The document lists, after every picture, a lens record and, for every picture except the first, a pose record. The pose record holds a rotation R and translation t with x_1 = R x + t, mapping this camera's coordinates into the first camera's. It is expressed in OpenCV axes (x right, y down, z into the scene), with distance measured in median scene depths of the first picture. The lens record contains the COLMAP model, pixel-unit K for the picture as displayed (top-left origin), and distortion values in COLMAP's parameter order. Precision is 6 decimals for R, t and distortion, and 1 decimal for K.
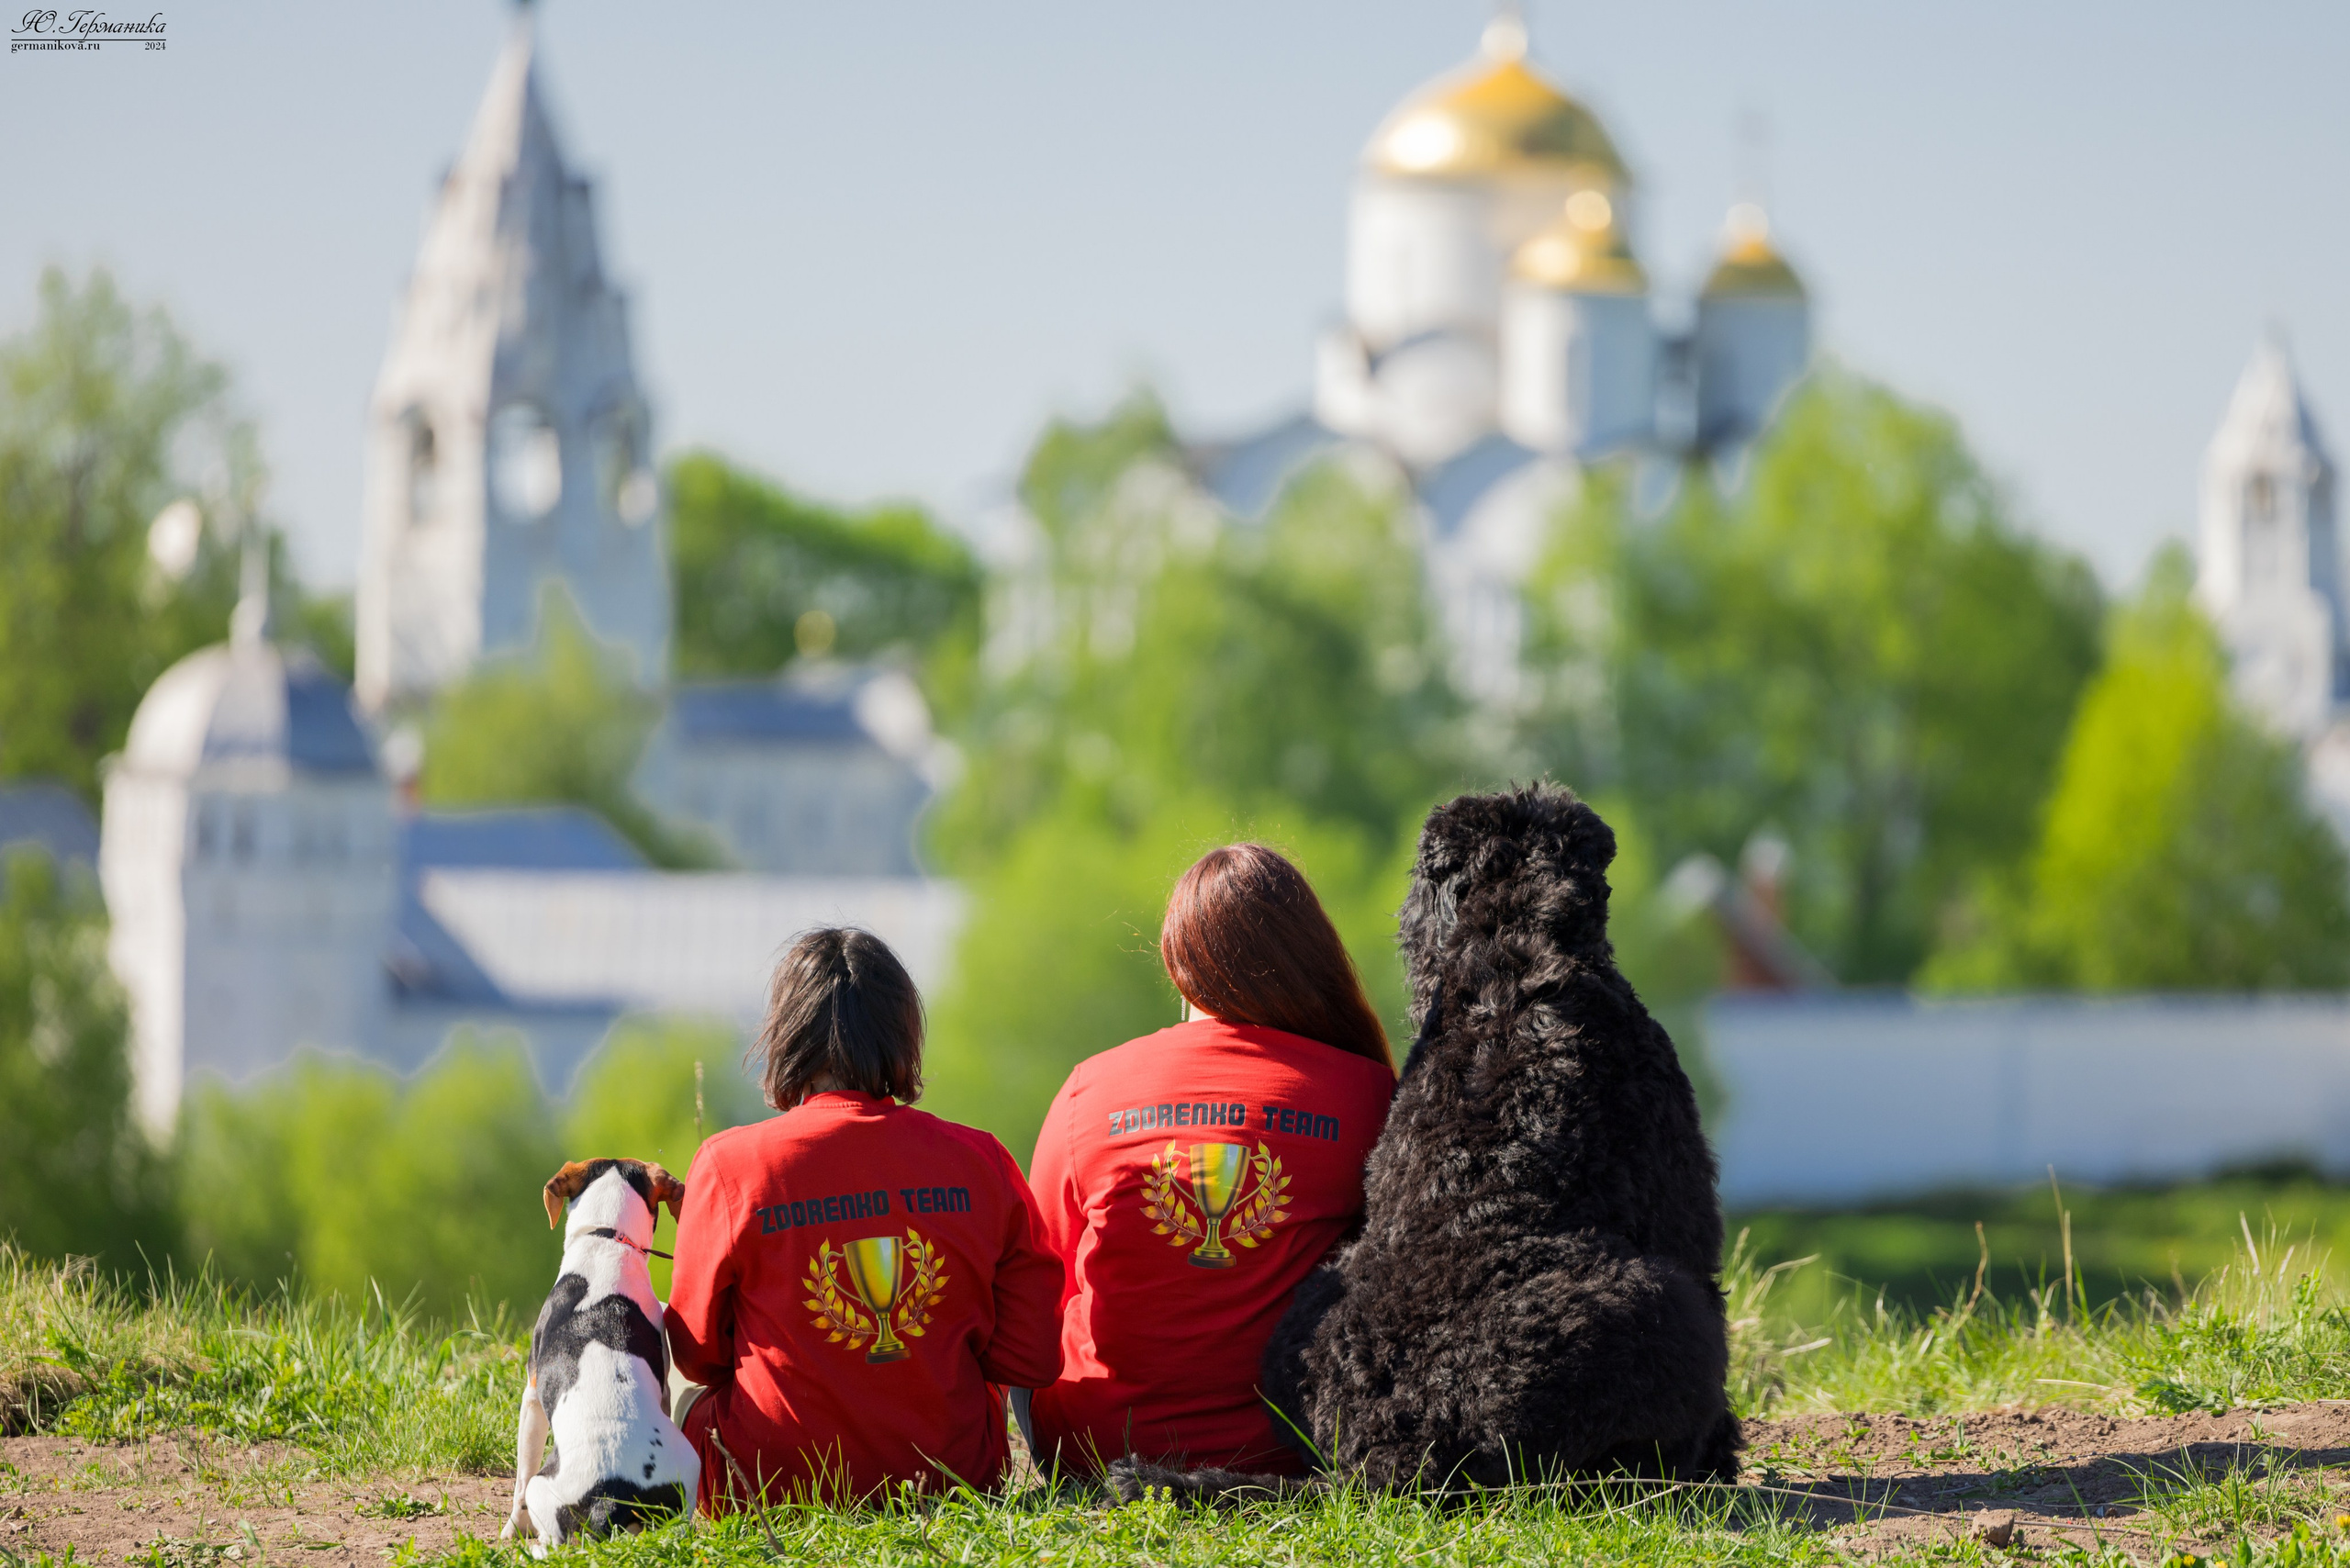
lens RADIAL K [[11279.7, 0, 1089.5], [0, 11279.7, 783.3], [0, 0, 1]] dist [0.090210, 4.760108]
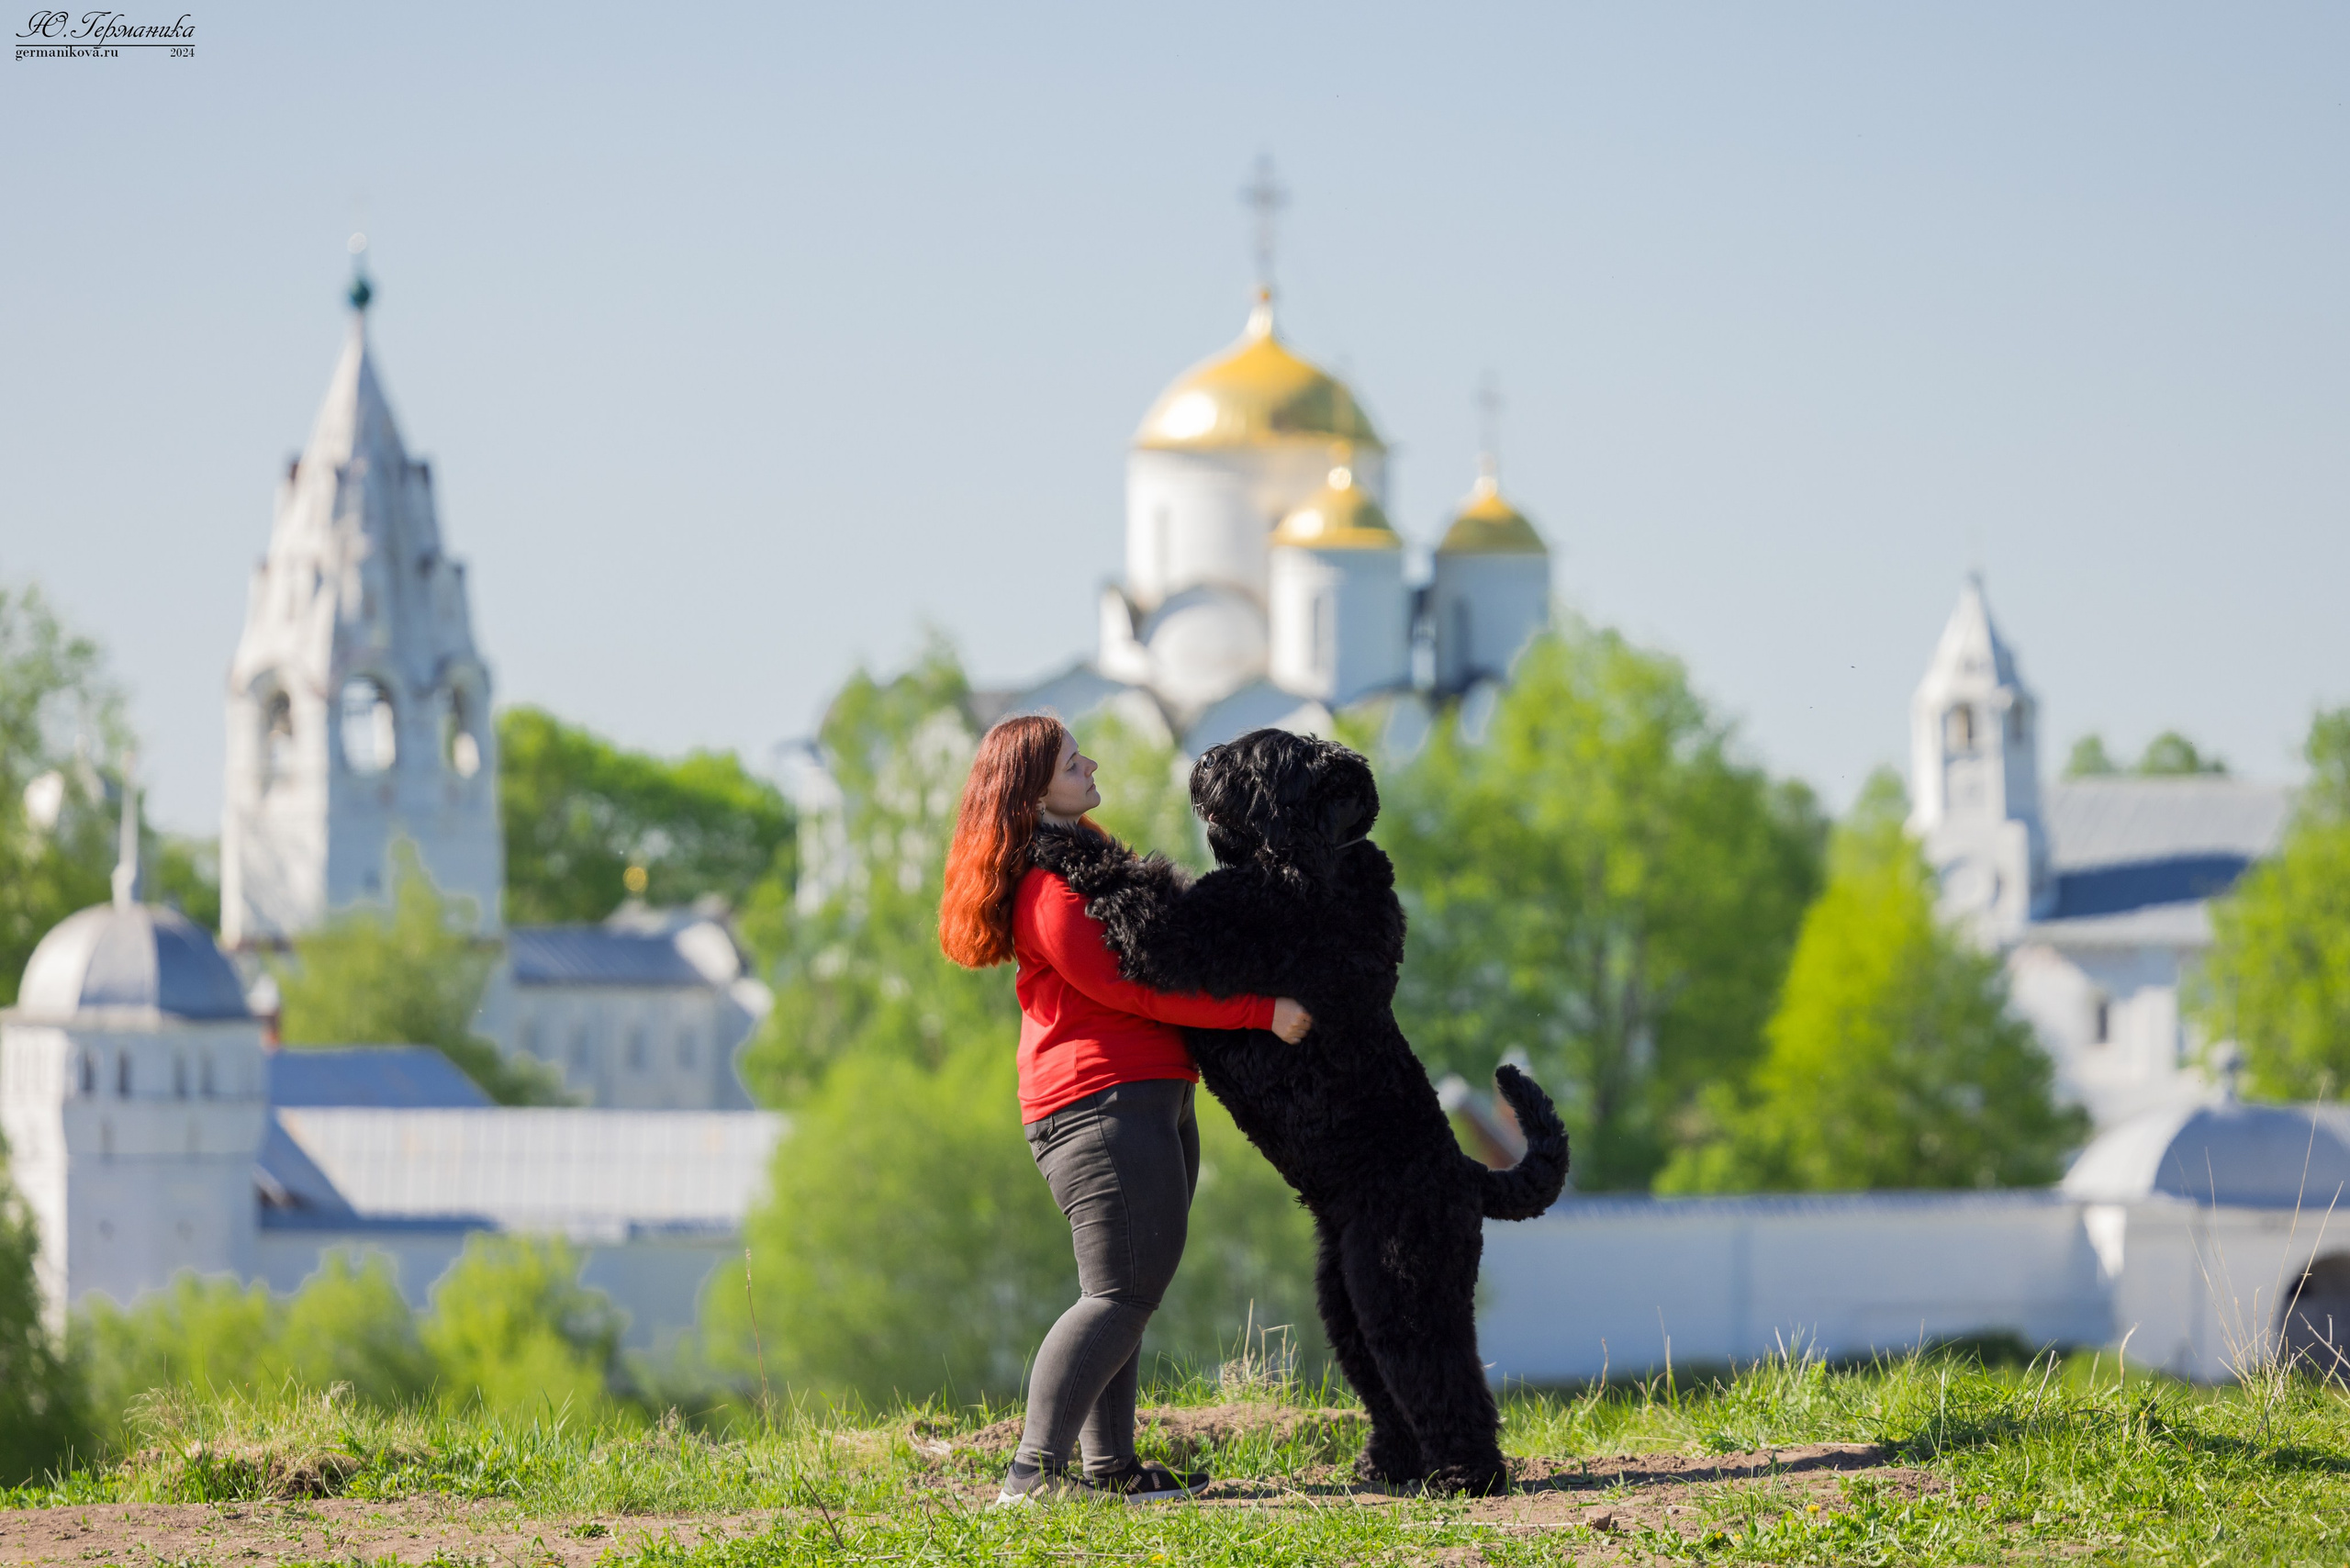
lens RADIAL K [[13533.5, 0, 1175.0], [0, 13533.5, 784.0], [0, 0, 1]] dist [0.074441, 0.699295]
pose [[0.999502, -0.016531, 0.026889, -0.007450], [0.016854, 0.999788, -0.011817, -0.006113], [-0.026688, 0.012264, 0.999569, -0.307200]]
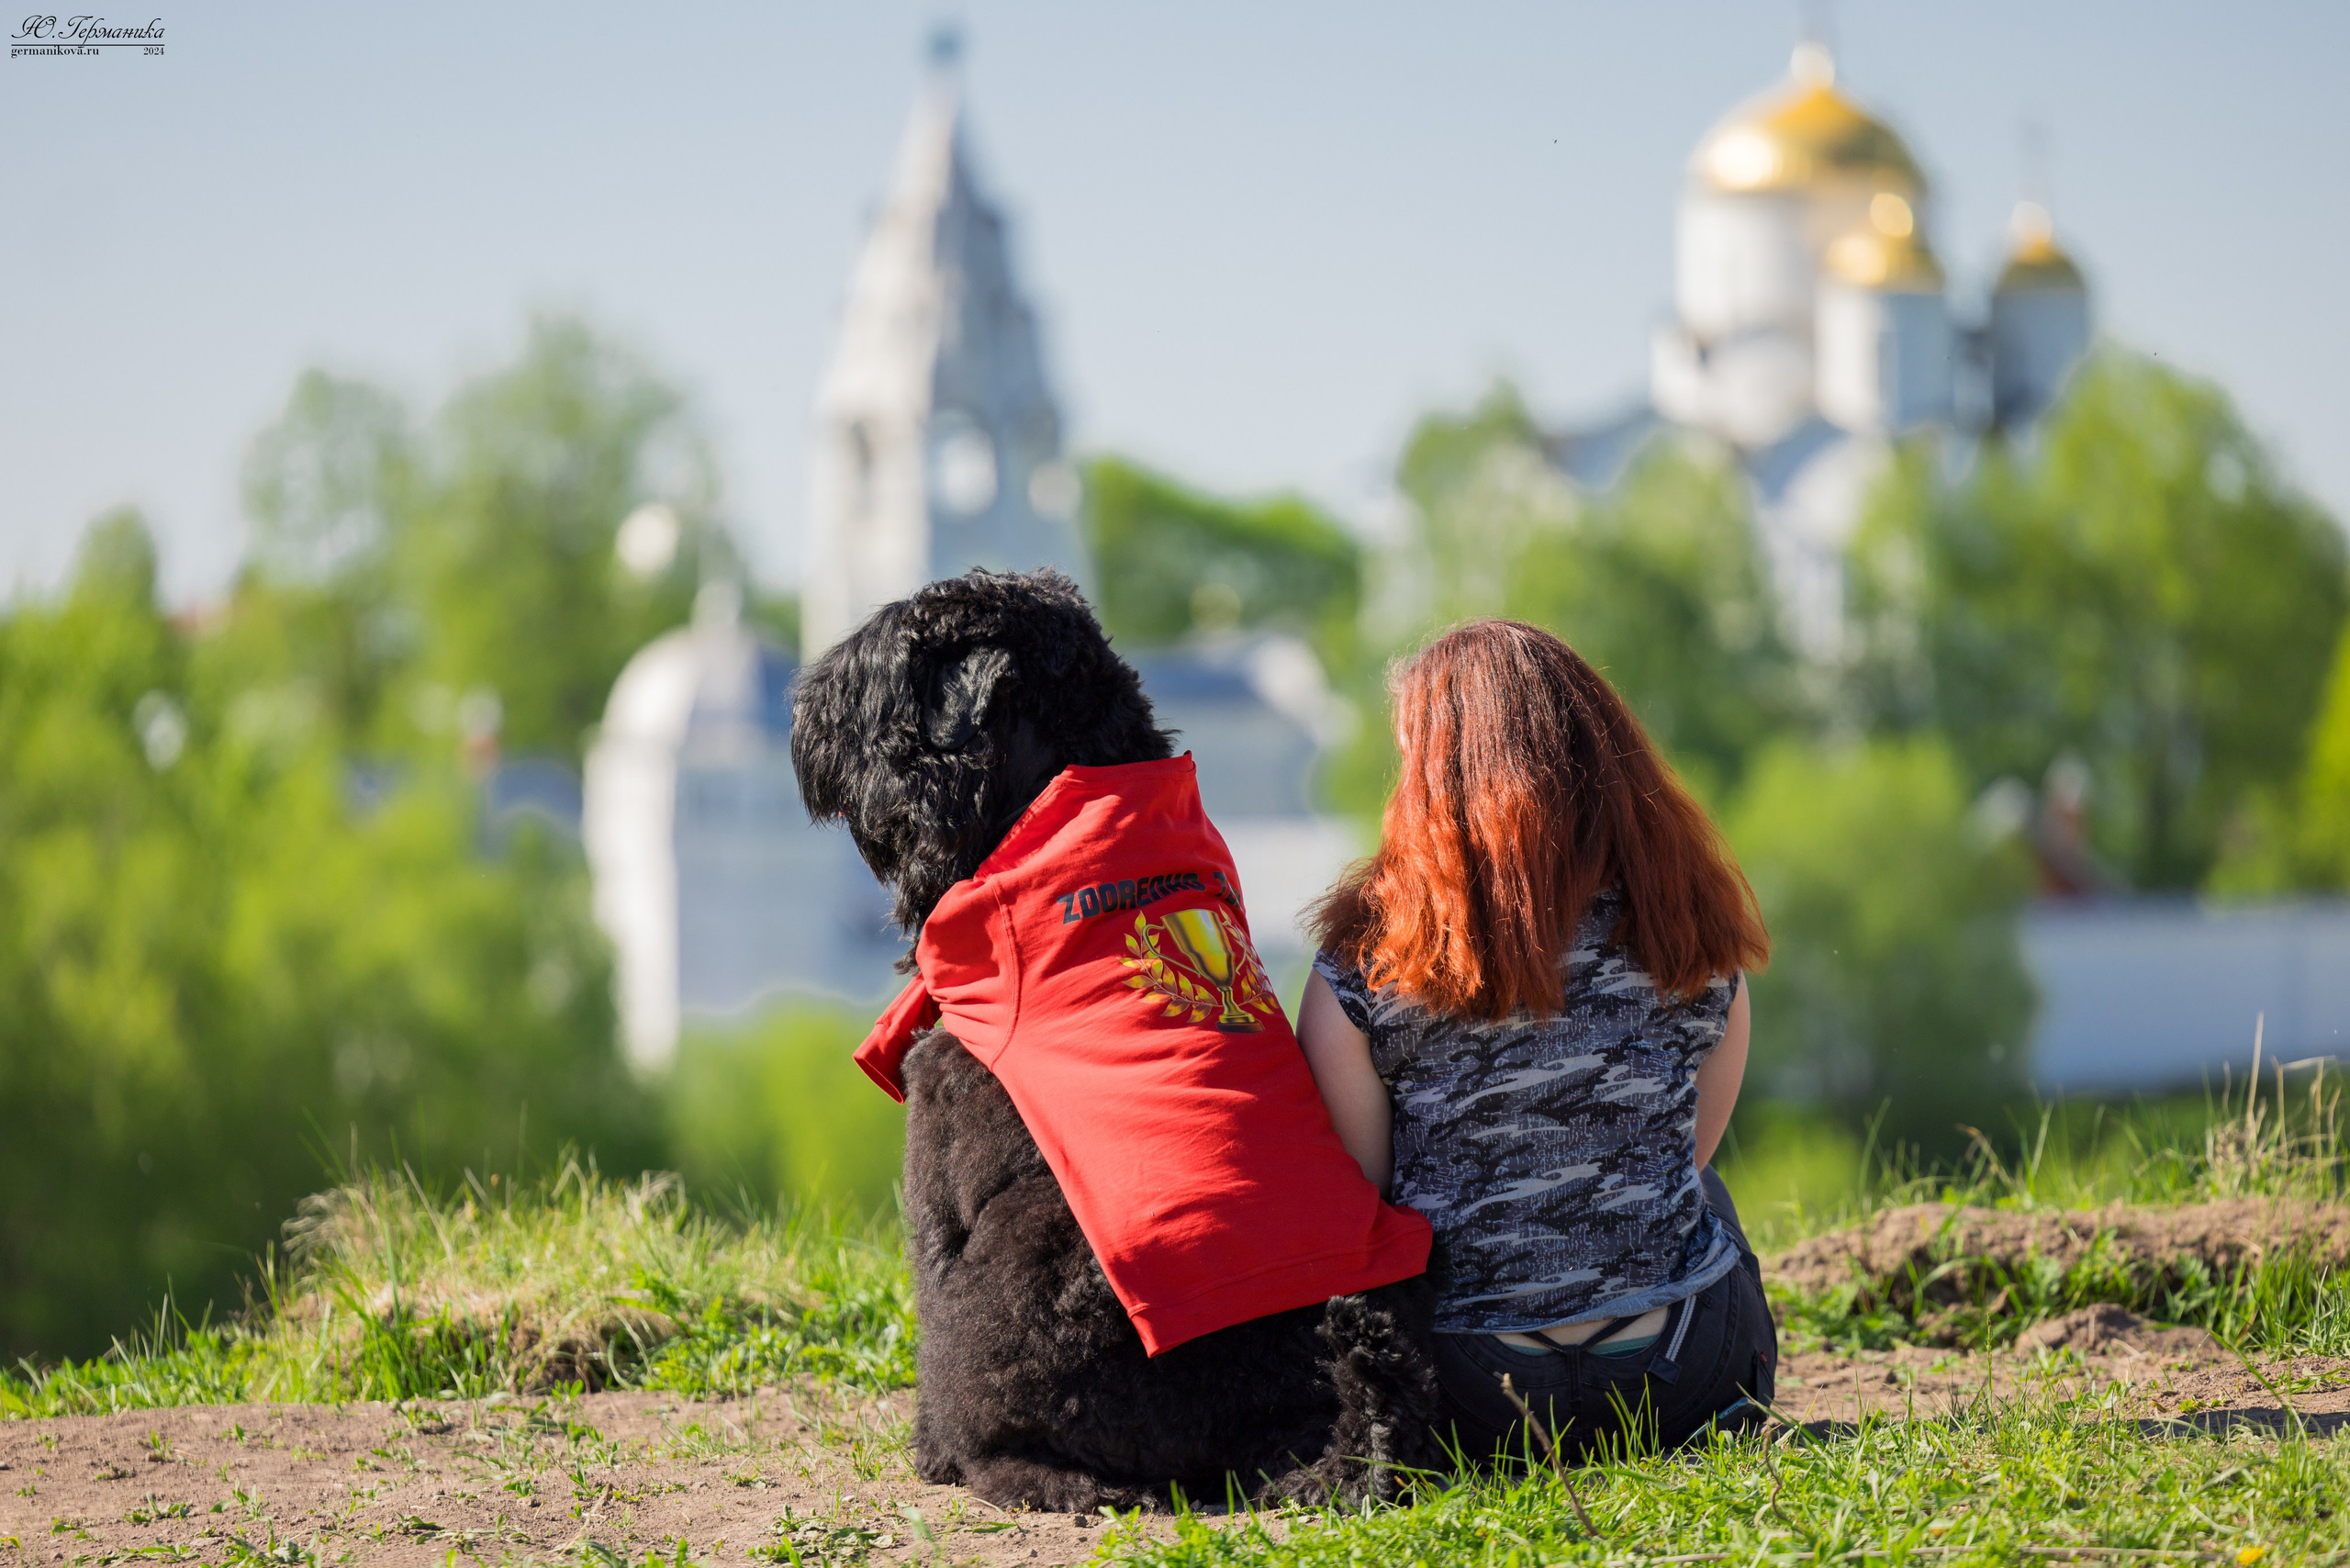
lens RADIAL K [[9027.8, 0, 1175.0], [0, 9027.8, 784.0], [0, 0, 1]] dist [0.062287, -0.196278]
pose [[0.999457, -0.026583, -0.019449, -0.011364], [0.026593, 0.999646, 0.000253, 0.003952], [0.019435, -0.000770, 0.999811, 0.097210]]
